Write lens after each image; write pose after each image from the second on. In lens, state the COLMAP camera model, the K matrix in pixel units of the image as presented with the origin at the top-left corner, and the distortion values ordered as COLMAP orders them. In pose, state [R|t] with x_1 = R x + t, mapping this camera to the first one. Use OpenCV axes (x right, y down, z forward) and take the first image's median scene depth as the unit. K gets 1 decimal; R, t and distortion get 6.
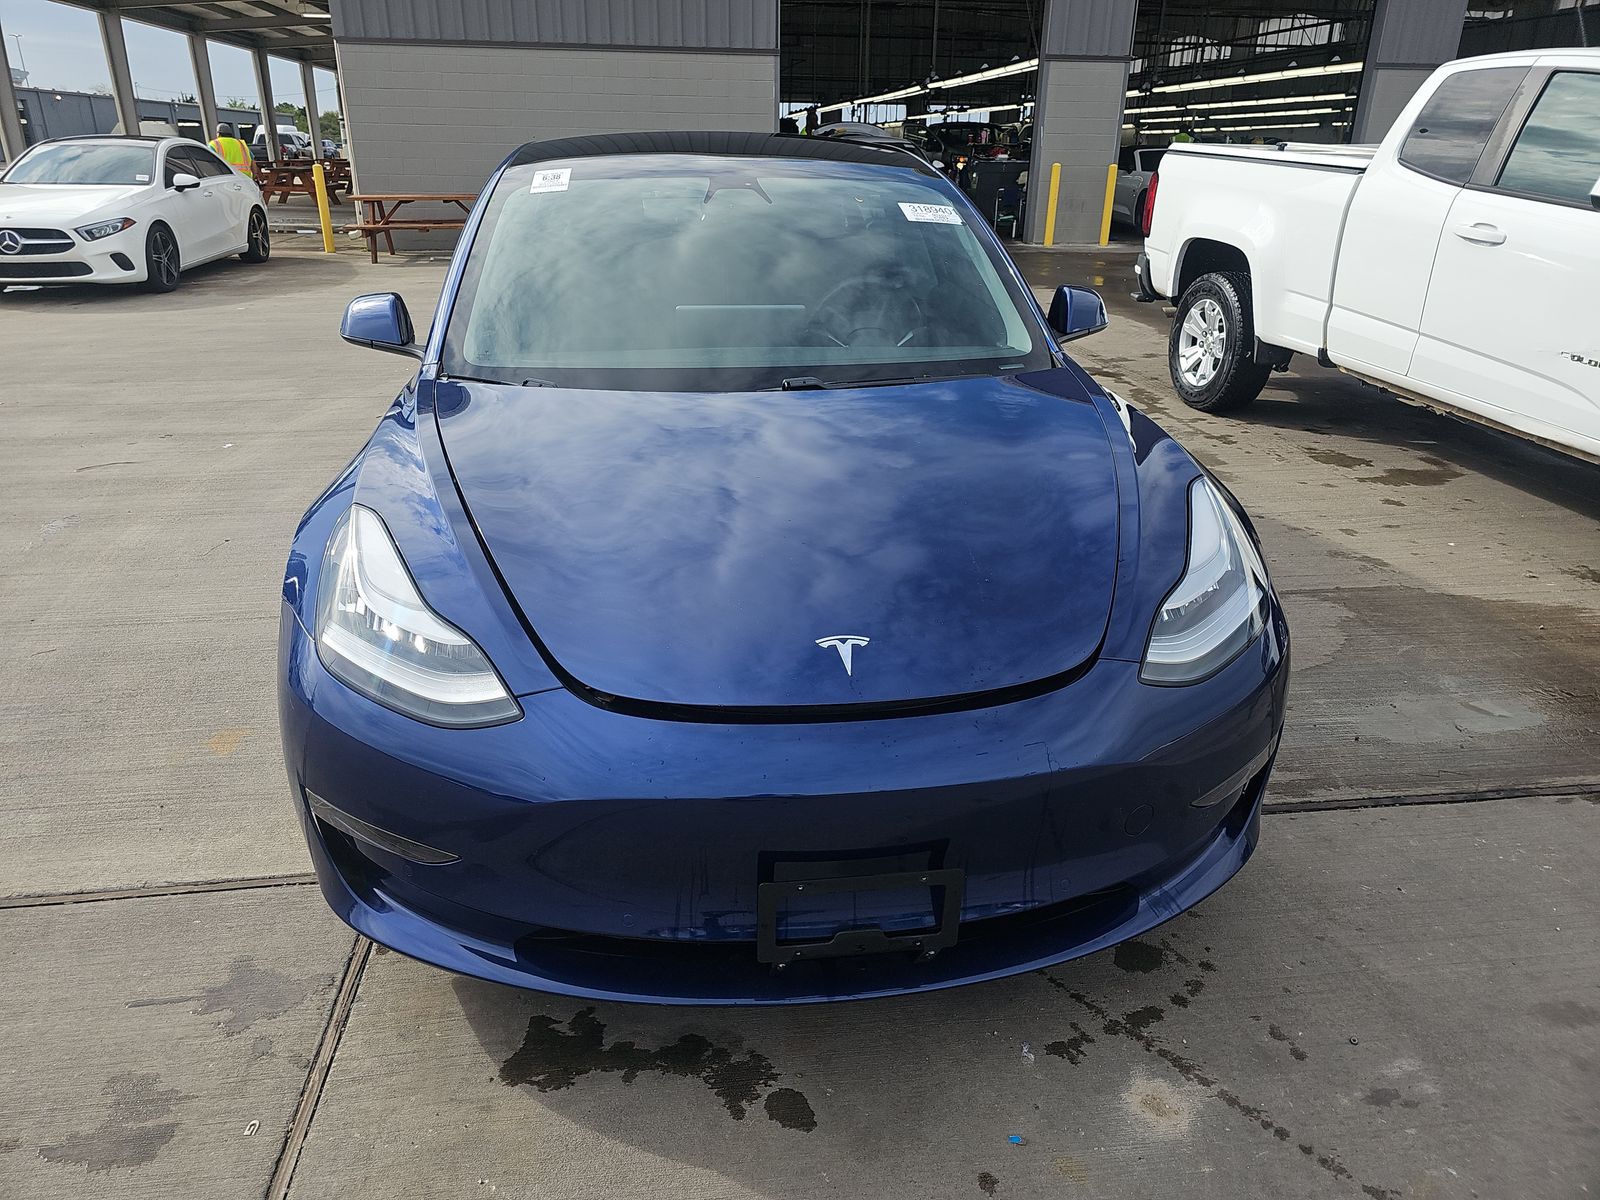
lens RADIAL K [[1070.4, 0, 800.0], [0, 1070.4, 600.0], [0, 0, 1]] dist [0.058850, -0.064465]
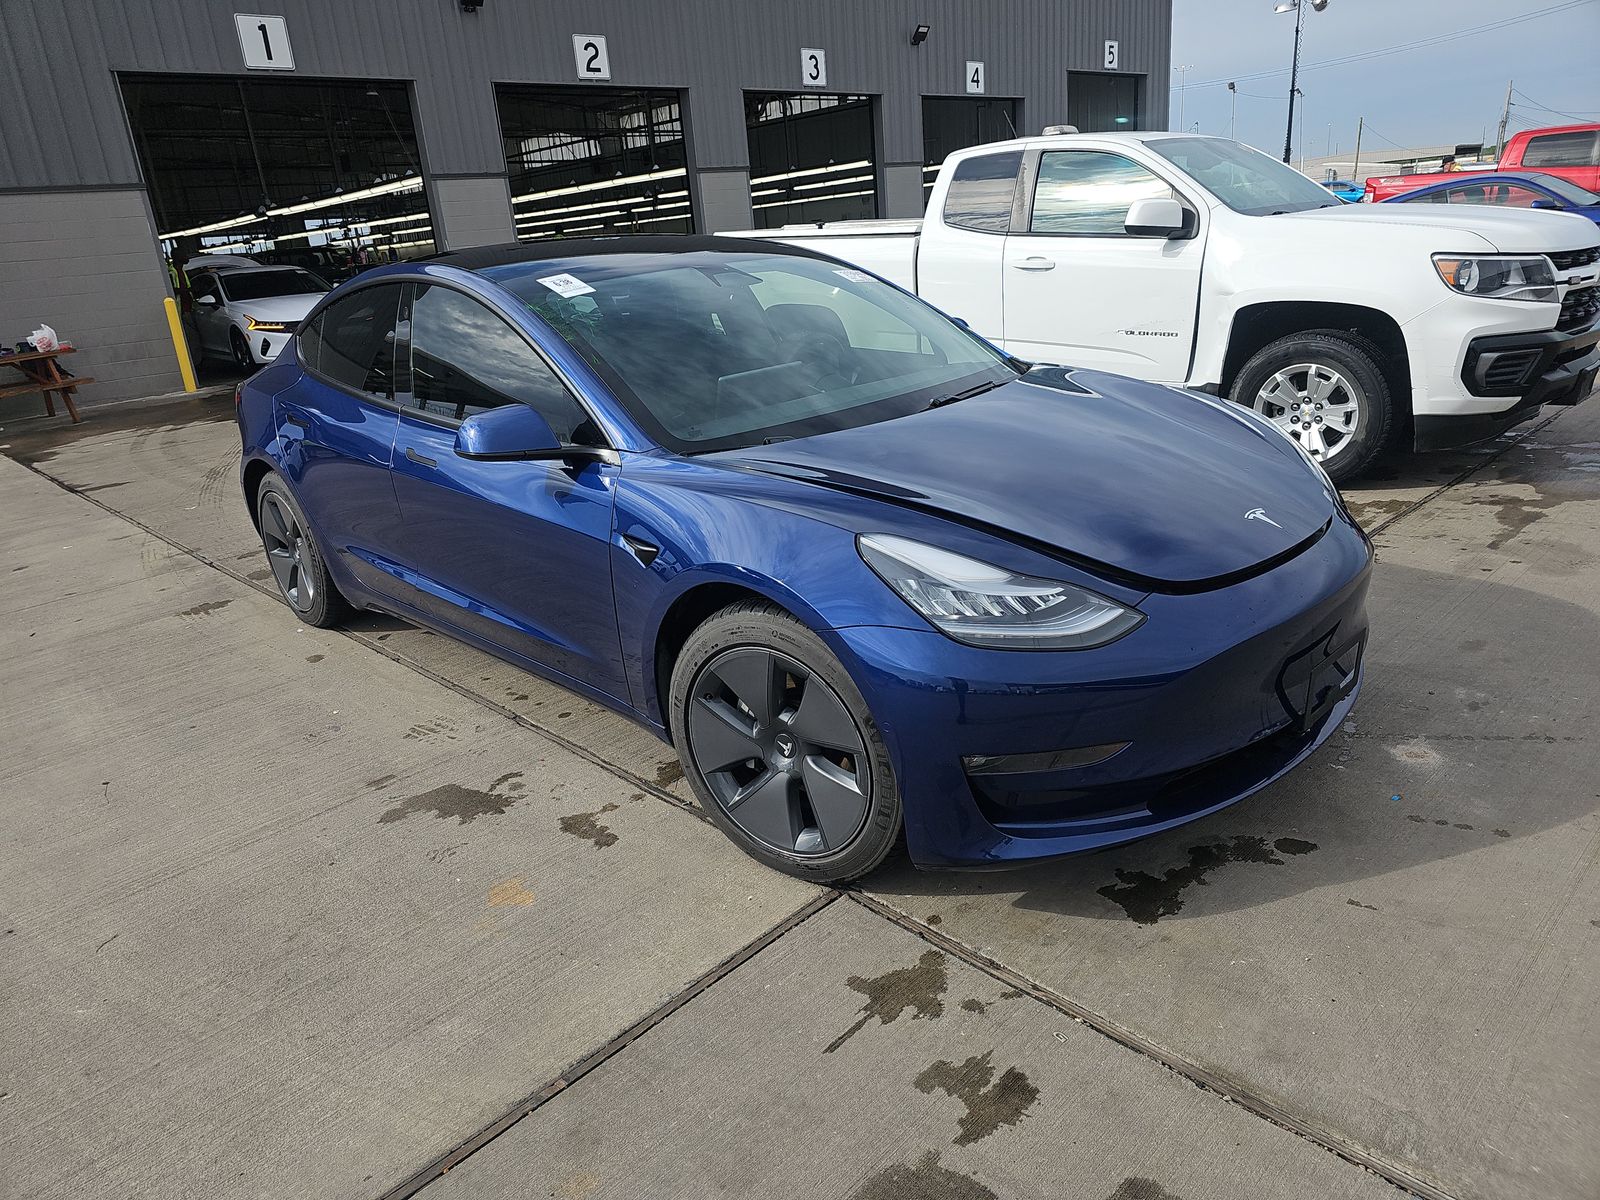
lens RADIAL K [[1080.5, 0, 800.0], [0, 1080.5, 600.0], [0, 0, 1]] dist [0.019376, 0.001455]
pose [[0.790718, -0.270301, 0.549275, -0.450219], [0.320628, 0.947194, 0.004554, -0.018887], [-0.521501, 0.172512, 0.835629, 0.032789]]
